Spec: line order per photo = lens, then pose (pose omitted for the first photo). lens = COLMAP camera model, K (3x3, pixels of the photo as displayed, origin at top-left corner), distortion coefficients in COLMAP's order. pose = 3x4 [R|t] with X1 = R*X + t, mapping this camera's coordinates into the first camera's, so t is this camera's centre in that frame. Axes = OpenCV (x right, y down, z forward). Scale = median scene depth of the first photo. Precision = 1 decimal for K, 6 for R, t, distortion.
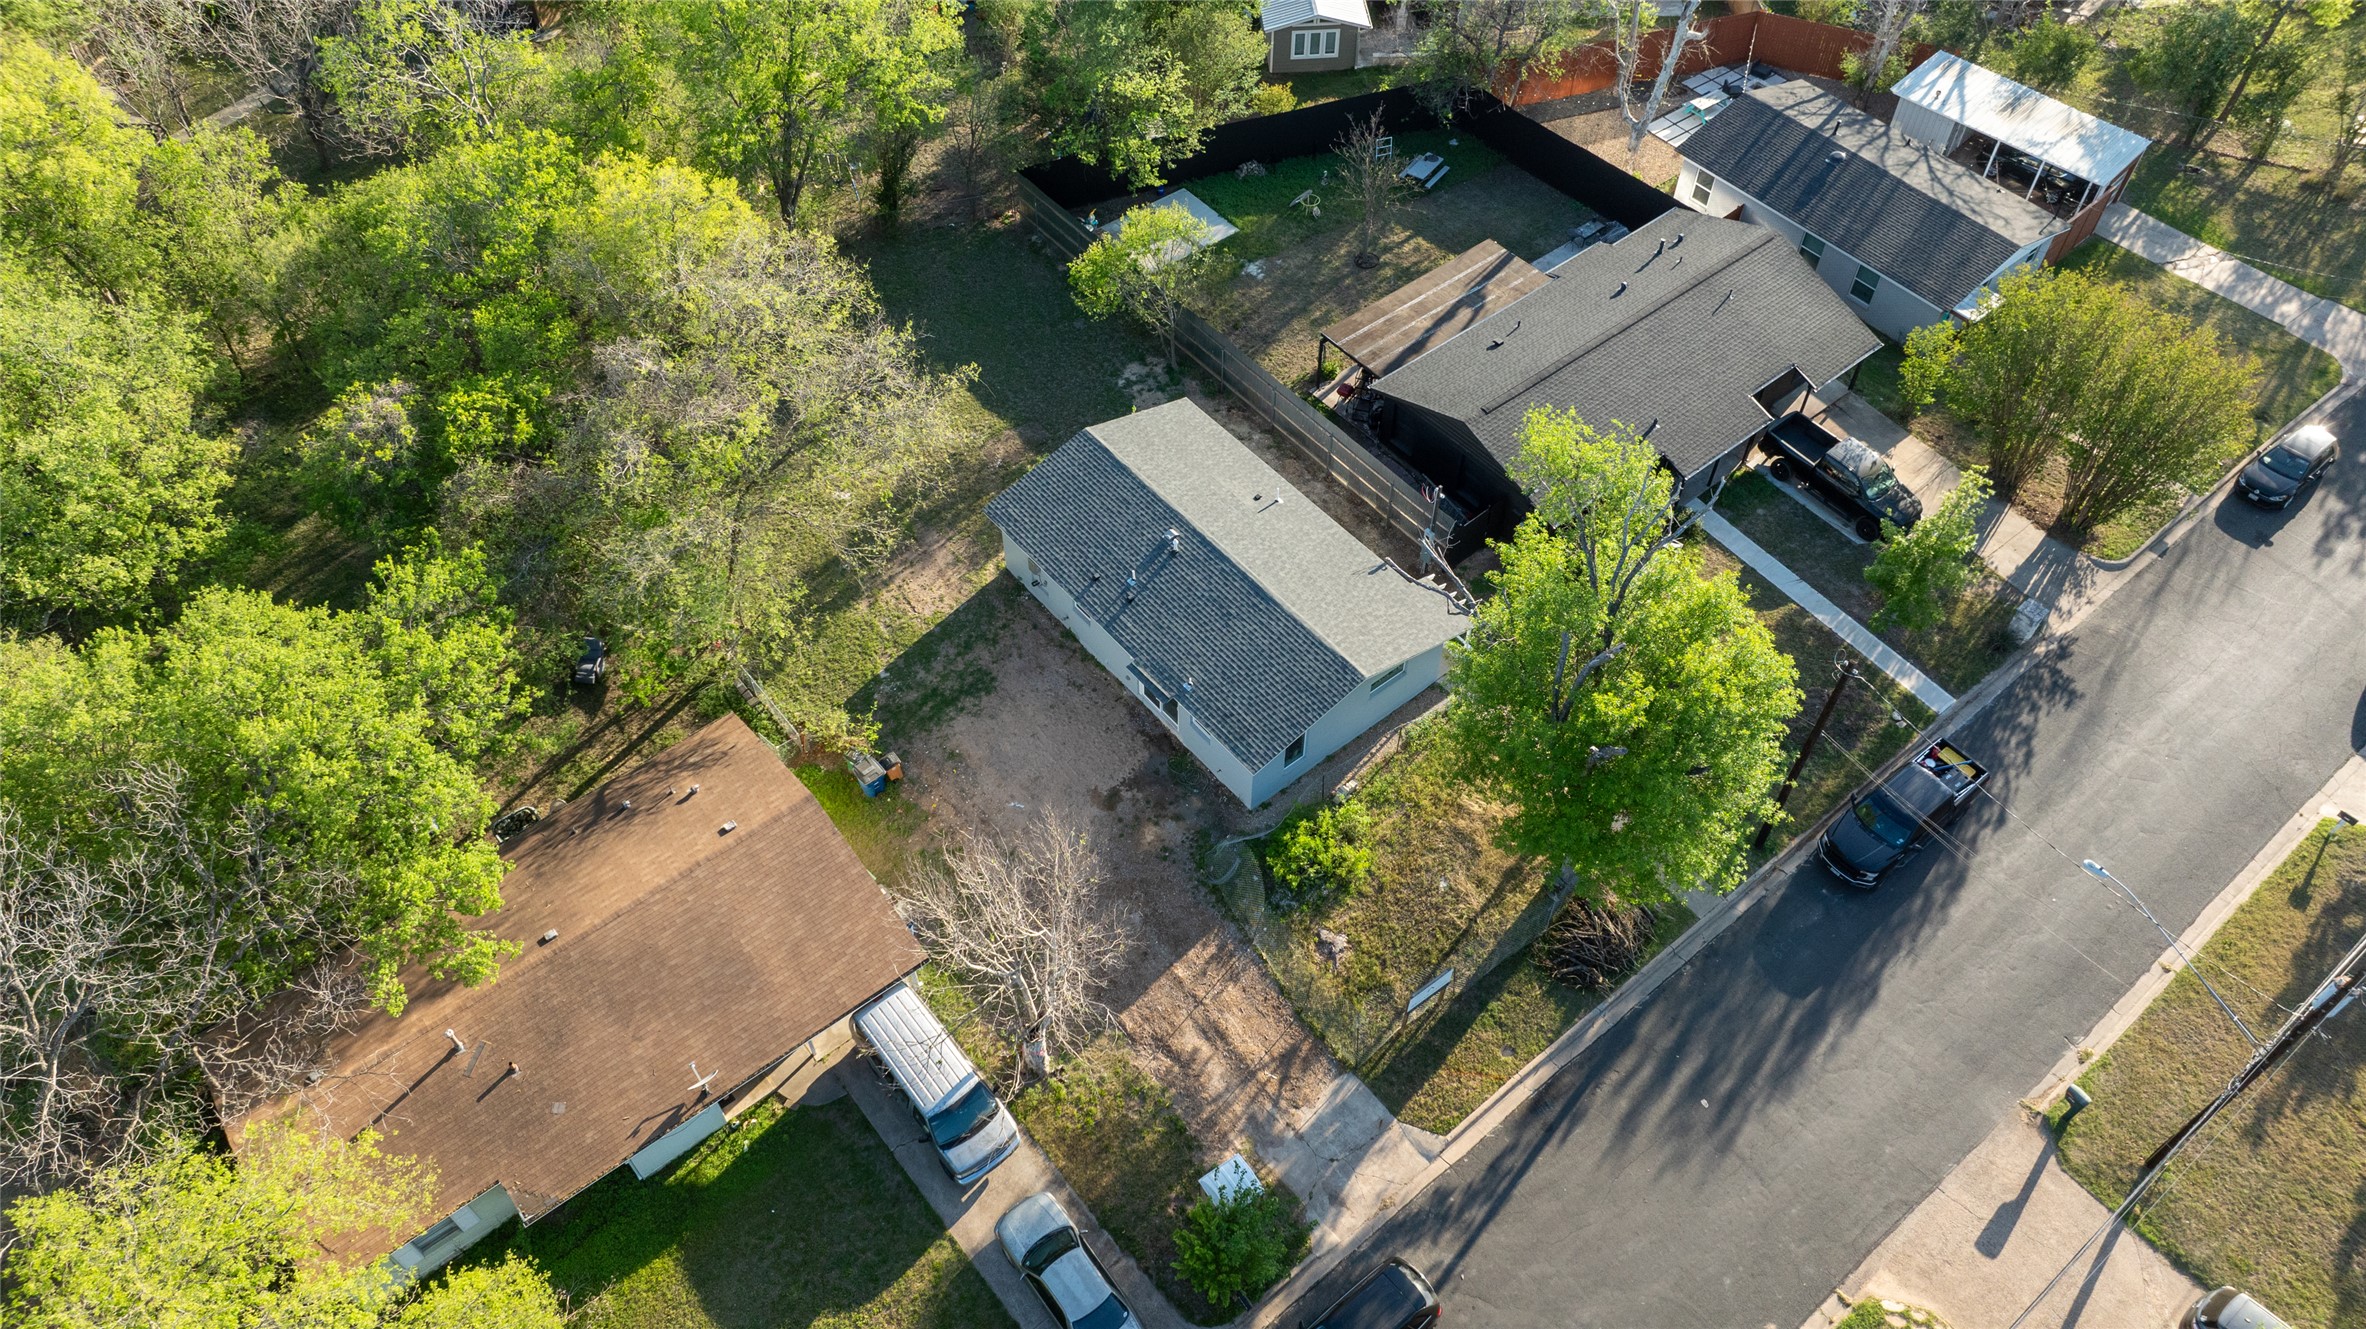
lens RADIAL K [[1667.2, 0, 1183.0], [0, 1667.2, 664.5], [0, 0, 1]] dist [-0.011238, 0.003257]
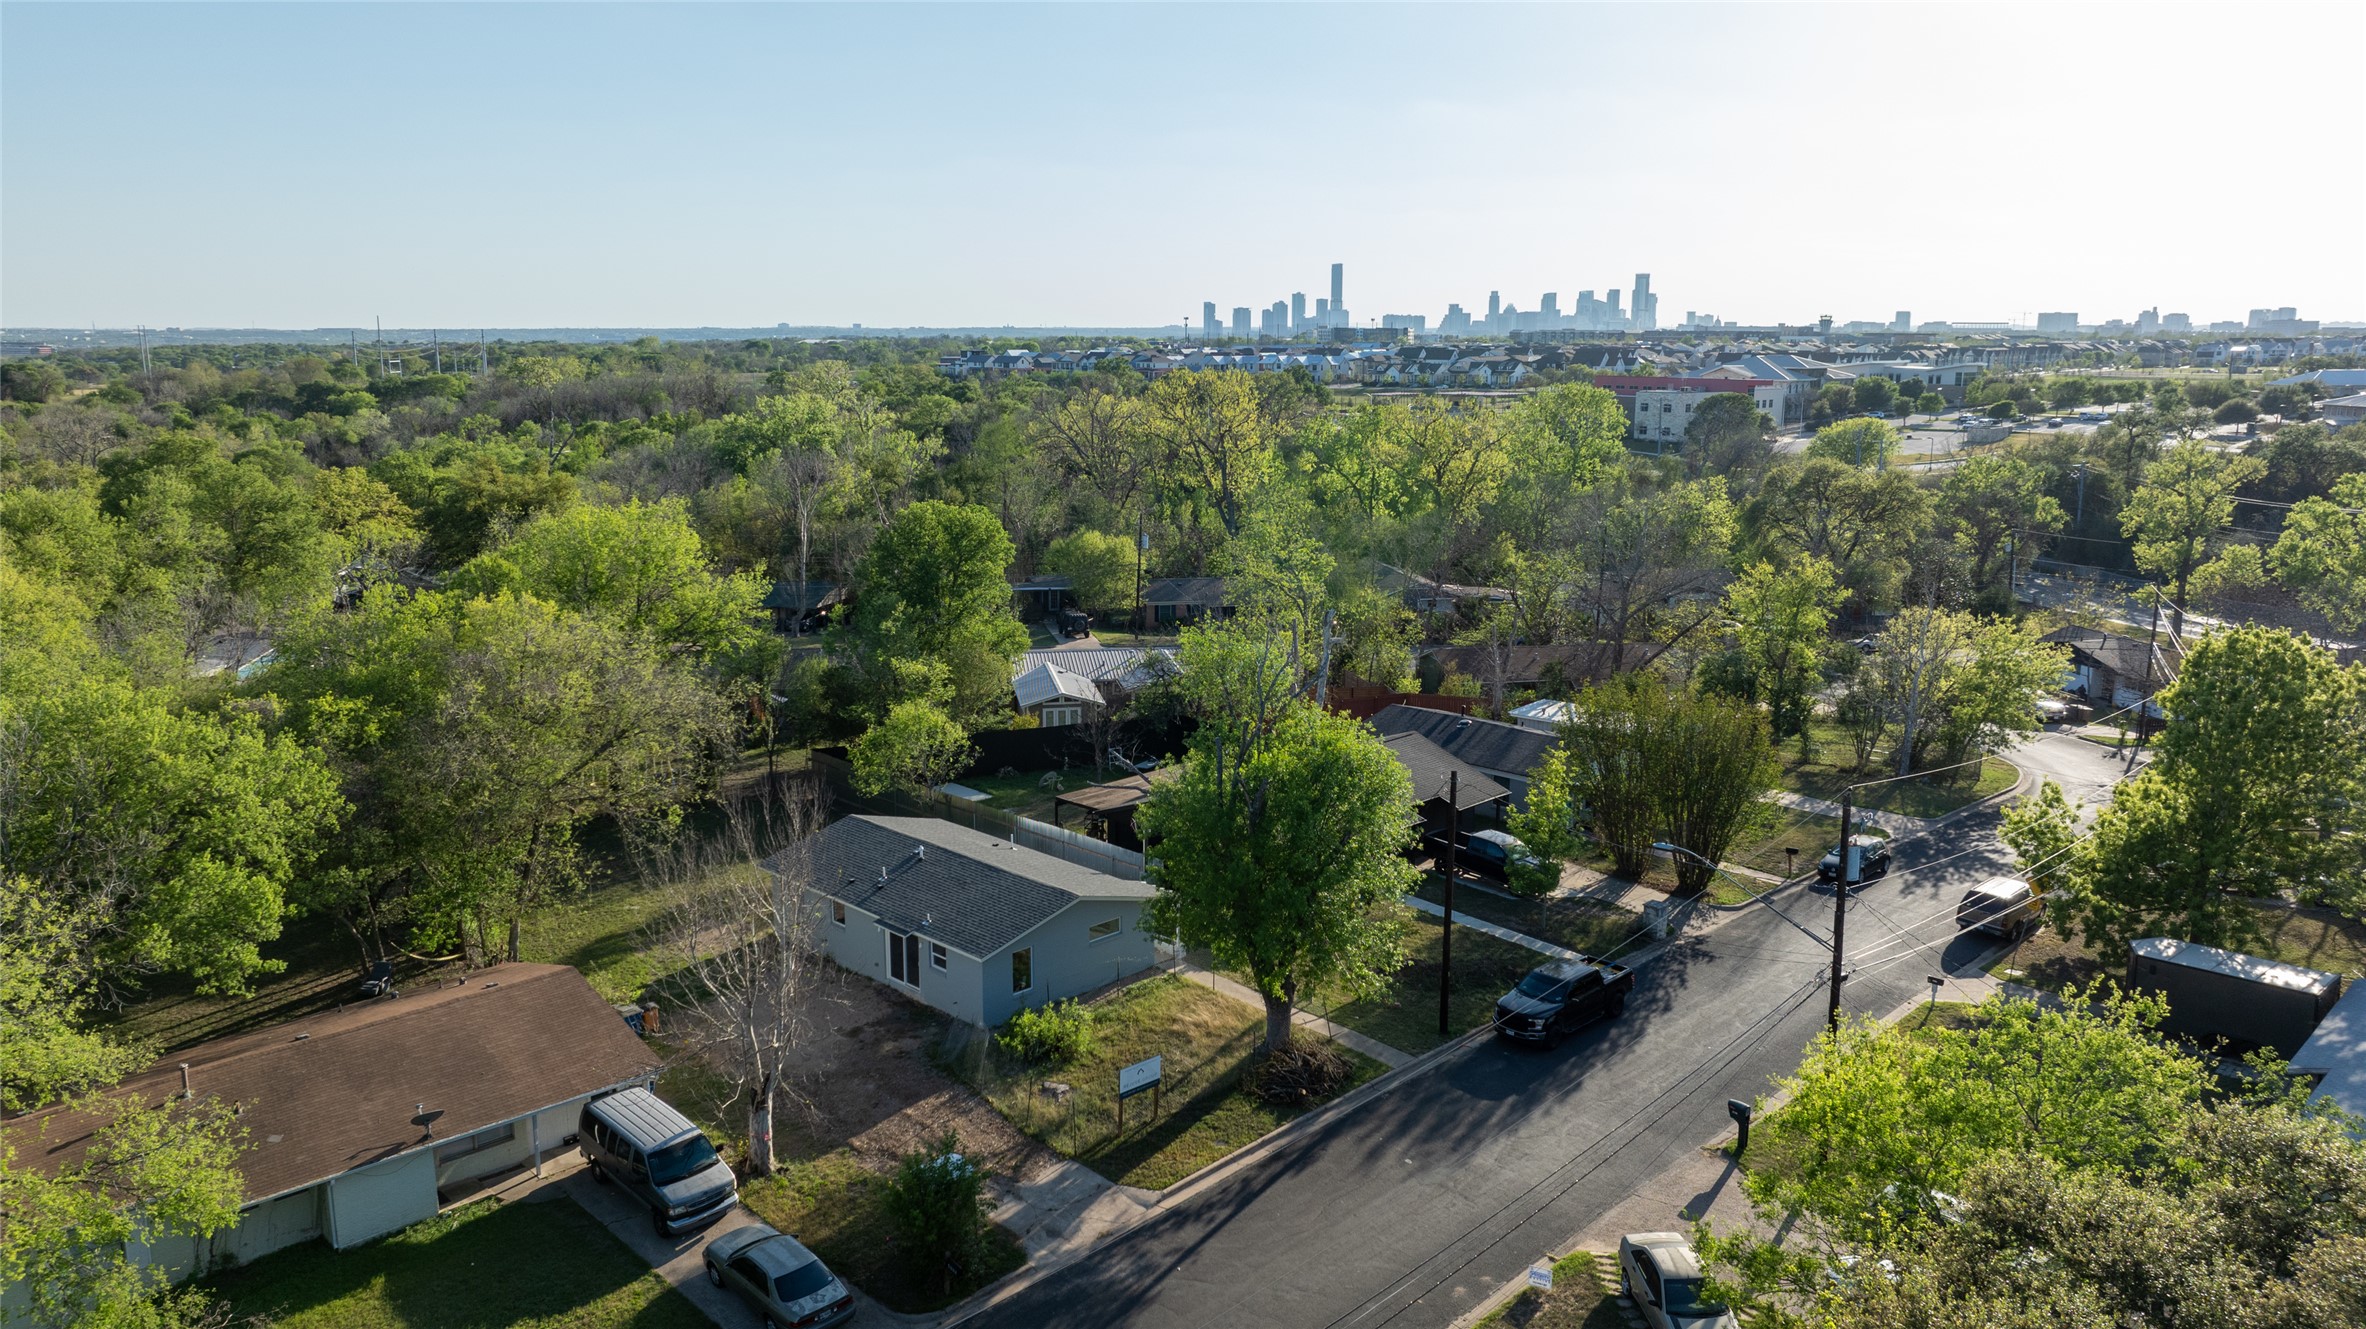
lens RADIAL K [[1667.2, 0, 1183.0], [0, 1667.2, 664.5], [0, 0, 1]] dist [-0.011238, 0.003257]
pose [[0.994374, -0.024208, 0.103125, 0.068517], [0.083961, 0.773699, -0.627966, 0.643753], [-0.064586, 0.633091, 0.771378, 0.001364]]
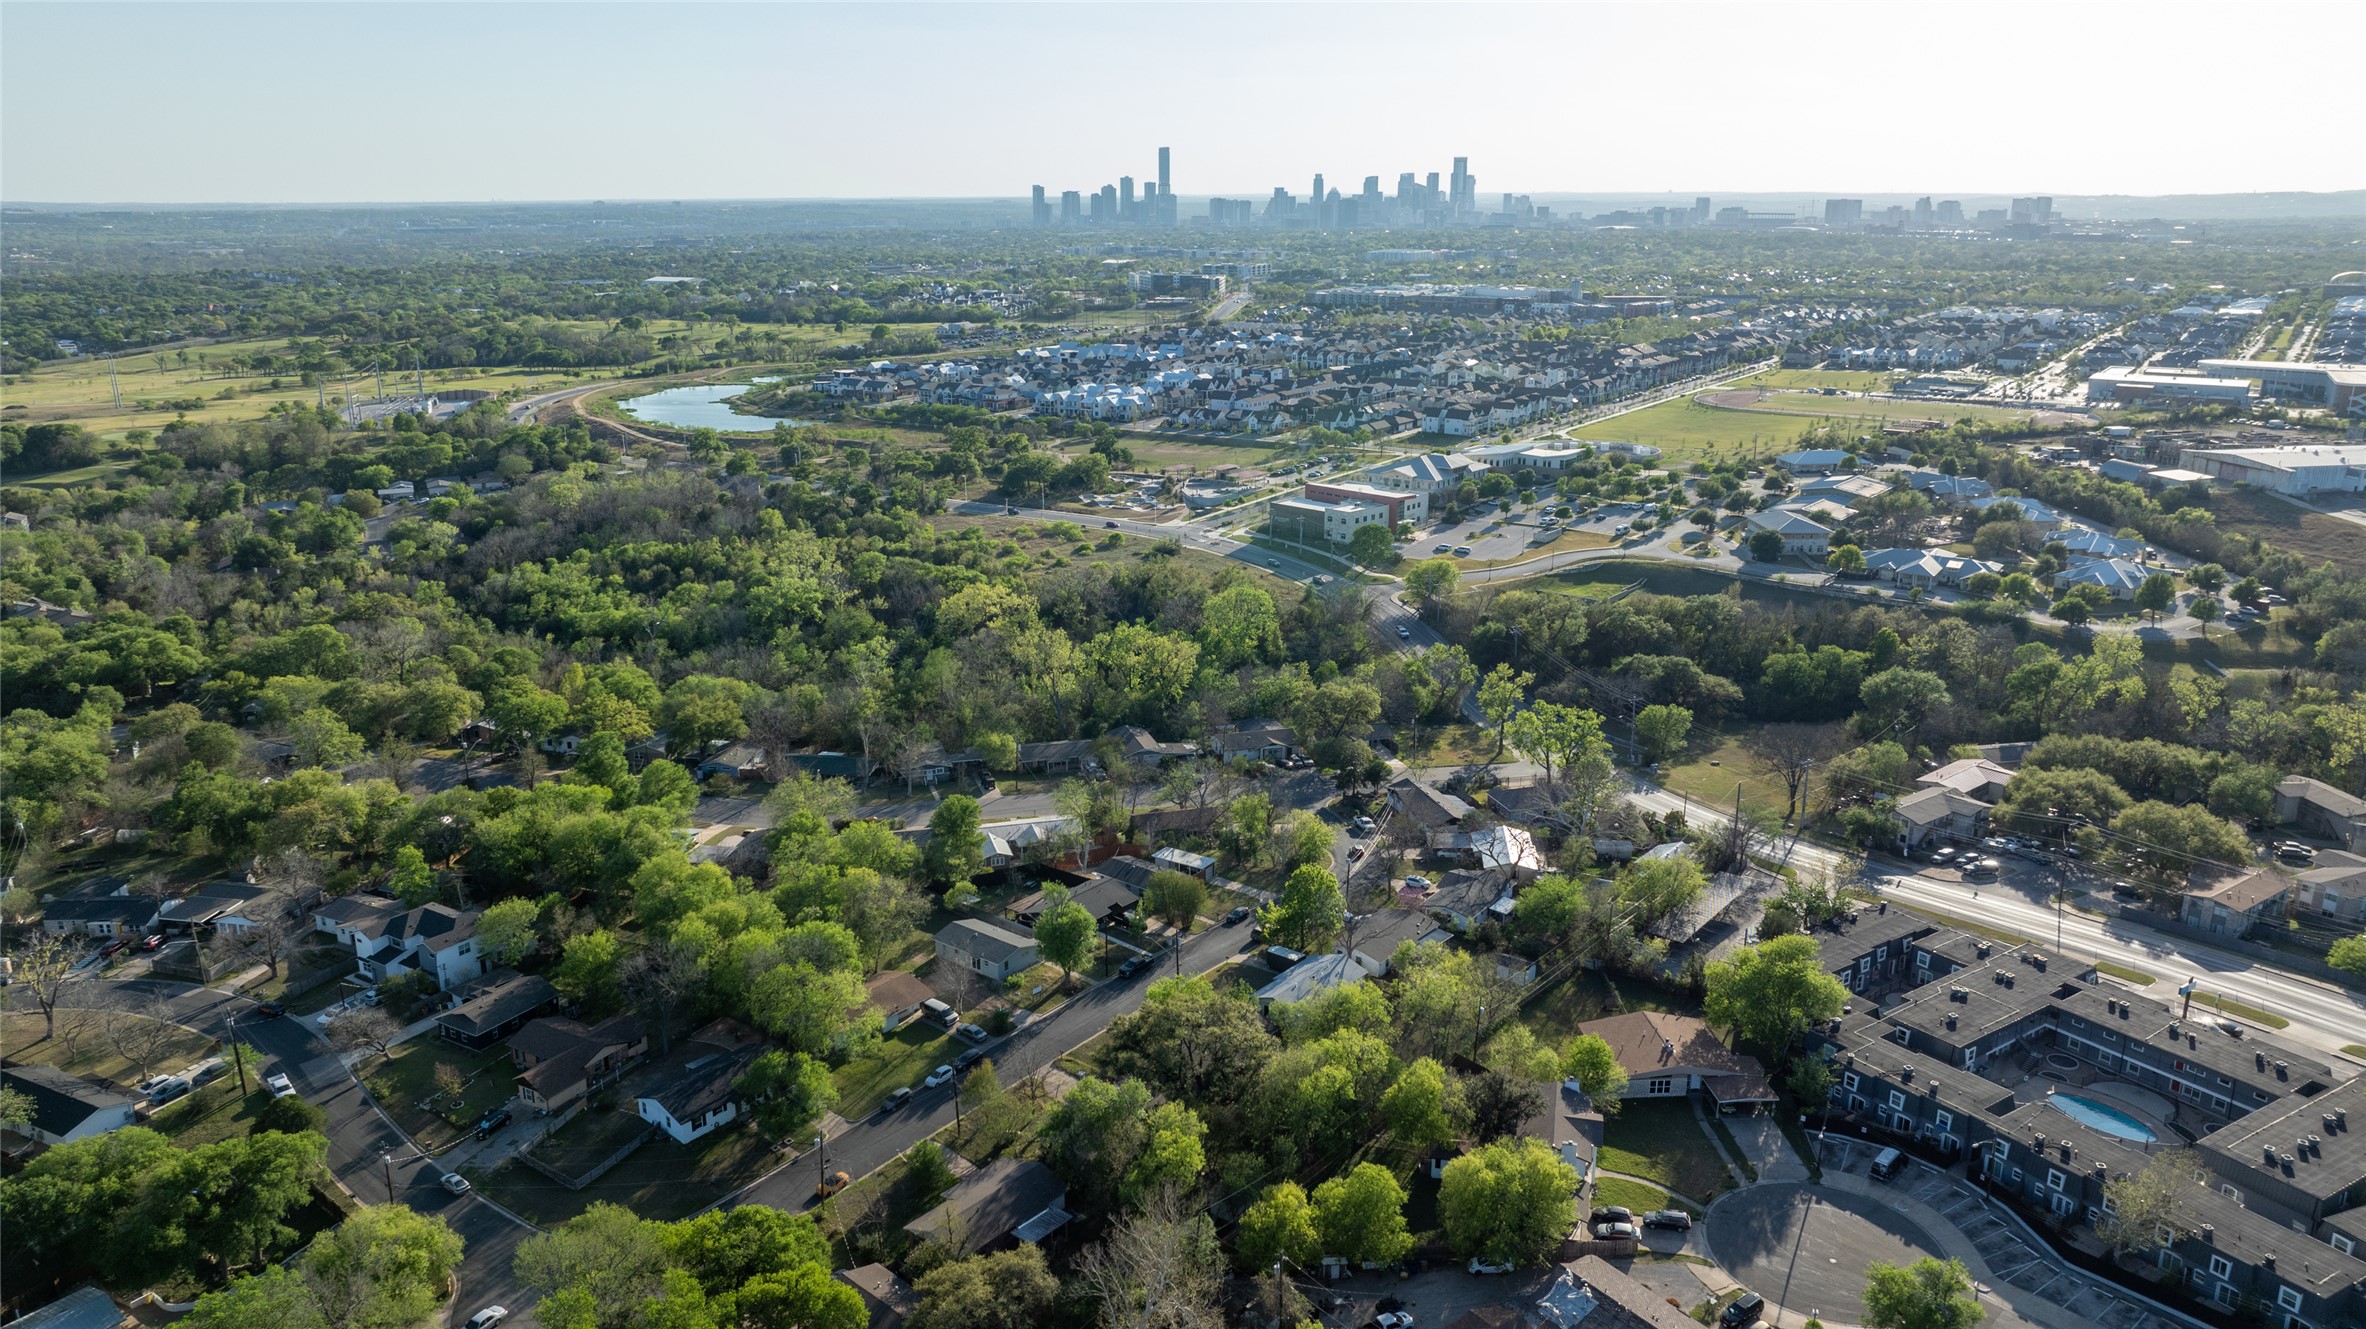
lens RADIAL K [[1667.2, 0, 1183.0], [0, 1667.2, 664.5], [0, 0, 1]] dist [-0.011238, 0.003257]
pose [[0.979084, -0.063043, 0.193445, -0.324834], [0.162099, 0.816310, -0.554402, 2.196428], [-0.122960, 0.574163, 0.809455, -3.615318]]
